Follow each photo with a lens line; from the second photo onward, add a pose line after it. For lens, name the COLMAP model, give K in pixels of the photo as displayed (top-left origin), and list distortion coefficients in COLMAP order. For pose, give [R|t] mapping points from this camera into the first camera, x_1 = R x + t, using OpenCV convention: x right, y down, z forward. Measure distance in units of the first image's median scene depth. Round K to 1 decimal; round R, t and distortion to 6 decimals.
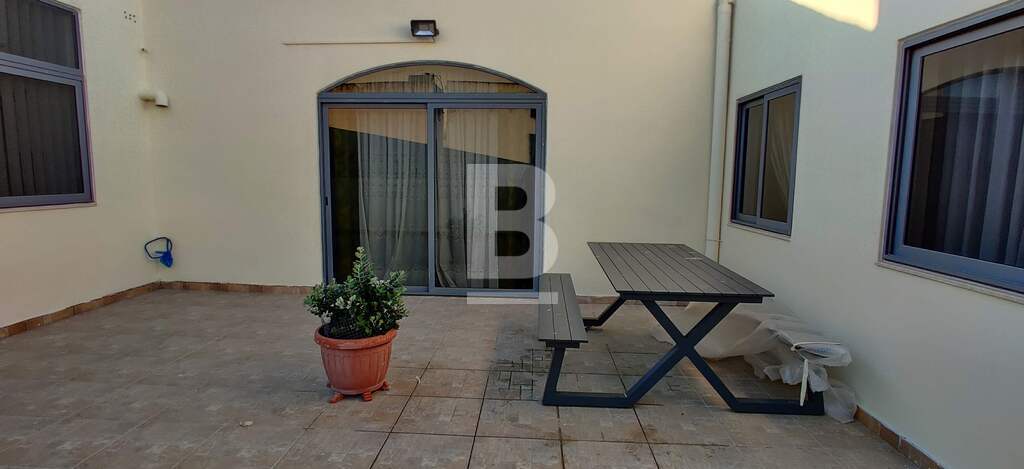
lens RADIAL K [[509.4, 0, 523.5], [0, 509.4, 235.8], [0, 0, 1]] dist [-0.002352, -0.000123]
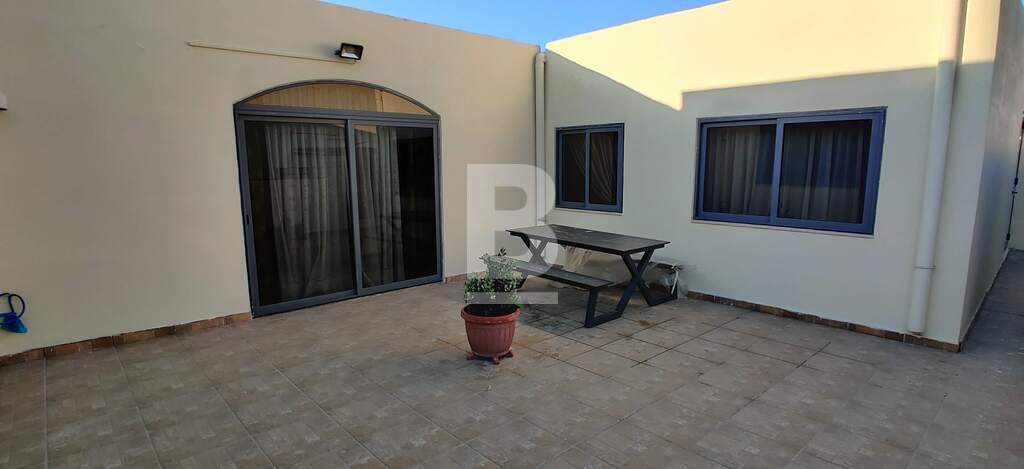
lens RADIAL K [[509.4, 0, 506.2], [0, 509.4, 237.3], [0, 0, 1]] dist [0.000935, 0.000481]
pose [[0.712846, -0.122534, 0.690533, -0.984528], [0.097858, 0.992365, 0.075073, -0.084857], [-0.694459, 0.014059, 0.719395, -0.000729]]
